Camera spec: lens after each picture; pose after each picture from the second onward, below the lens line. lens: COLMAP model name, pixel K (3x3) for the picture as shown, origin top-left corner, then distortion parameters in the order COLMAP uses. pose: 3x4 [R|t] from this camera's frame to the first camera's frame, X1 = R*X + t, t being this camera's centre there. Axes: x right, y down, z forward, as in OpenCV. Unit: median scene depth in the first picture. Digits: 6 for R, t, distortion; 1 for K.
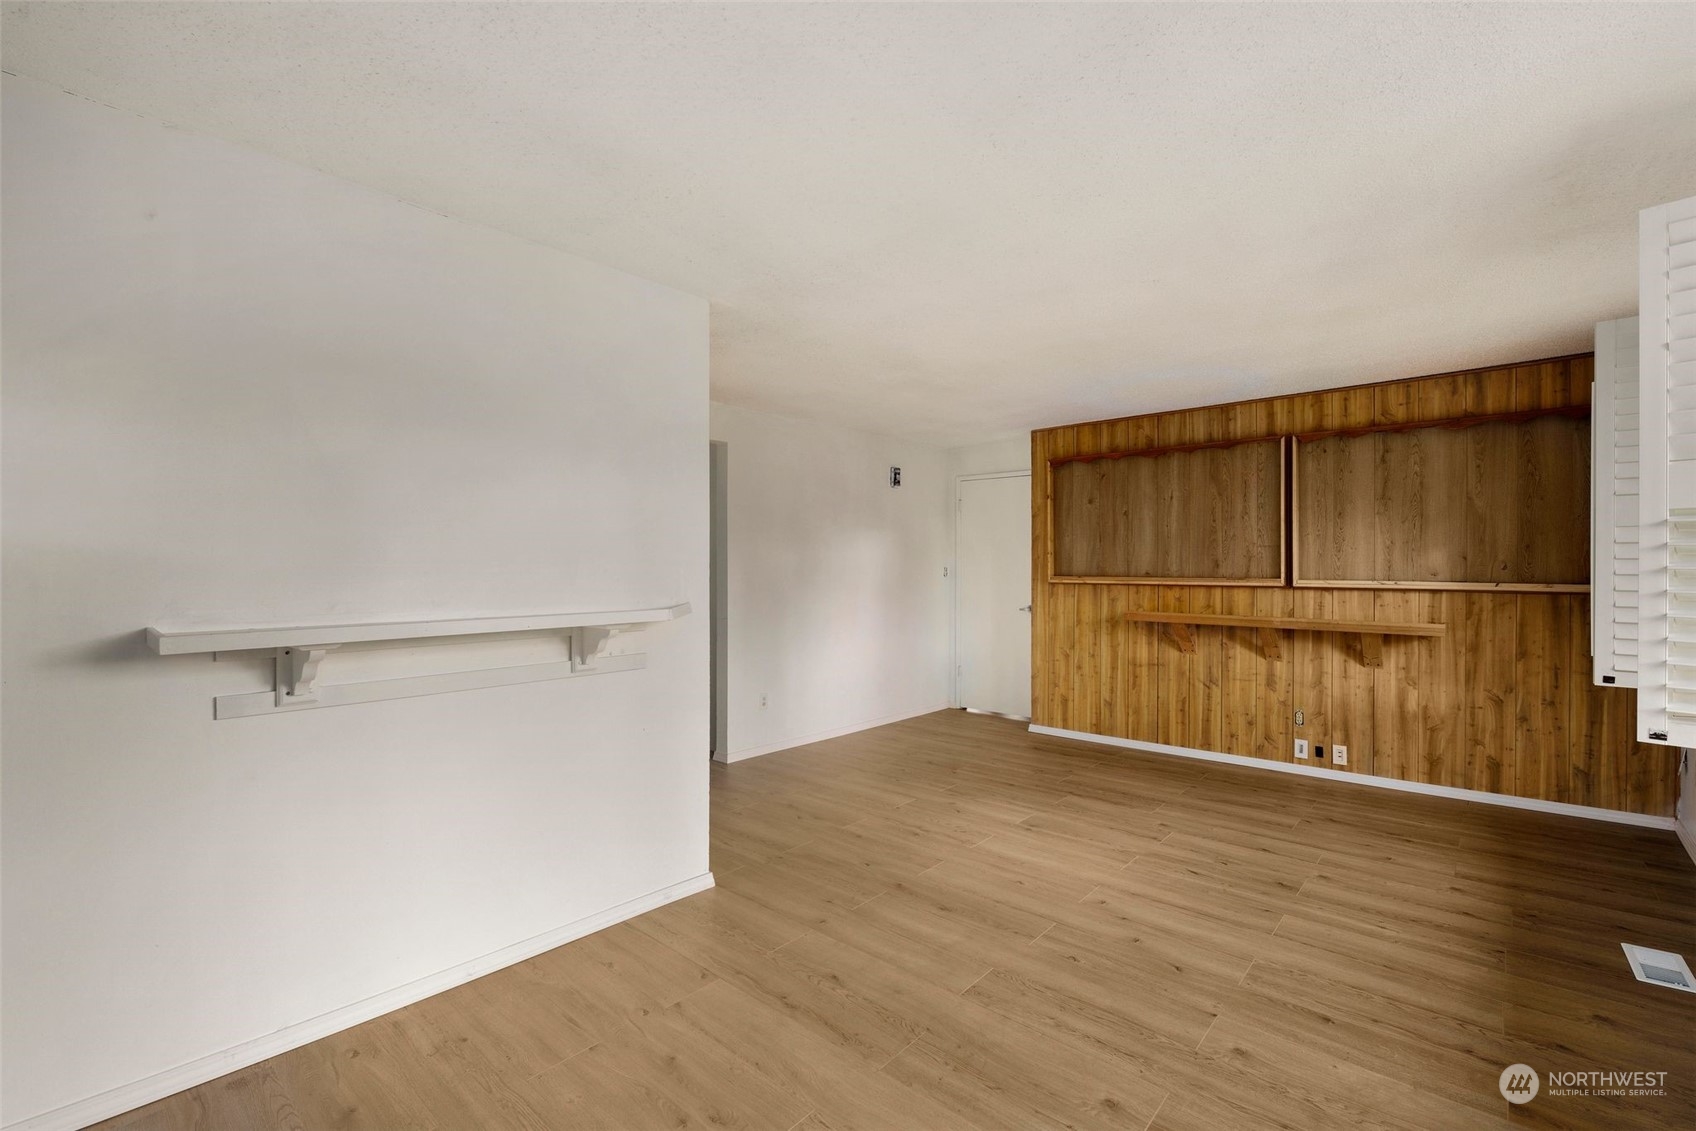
lens RADIAL K [[744.5, 0, 847.5], [0, 744.5, 567.2], [0, 0, 1]] dist [0.002499, -0.000747]
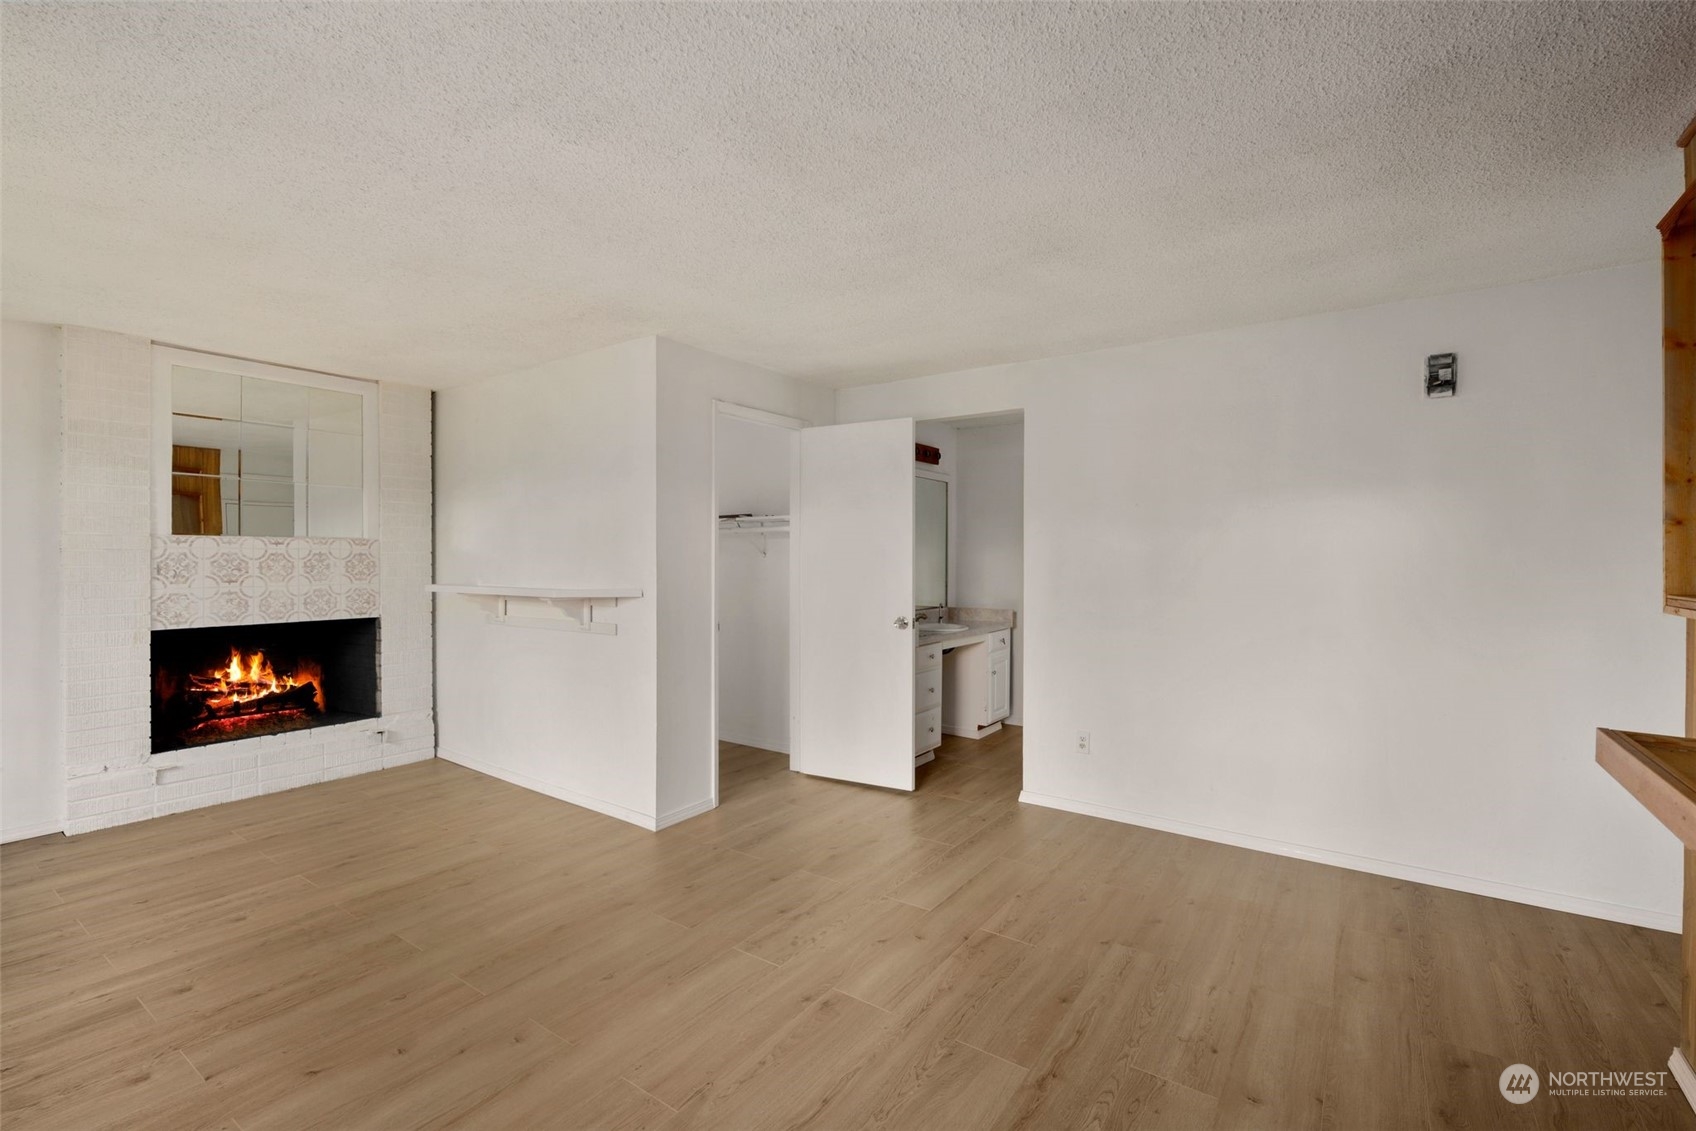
lens RADIAL K [[744.5, 0, 847.3], [0, 744.5, 561.4], [0, 0, 1]] dist [0.002499, -0.000747]
pose [[0.110303, 0.009529, -0.993852, 0.821995], [-0.000962, 0.999955, 0.009481, -0.008252], [0.993898, -0.000089, 0.110307, 0.942048]]
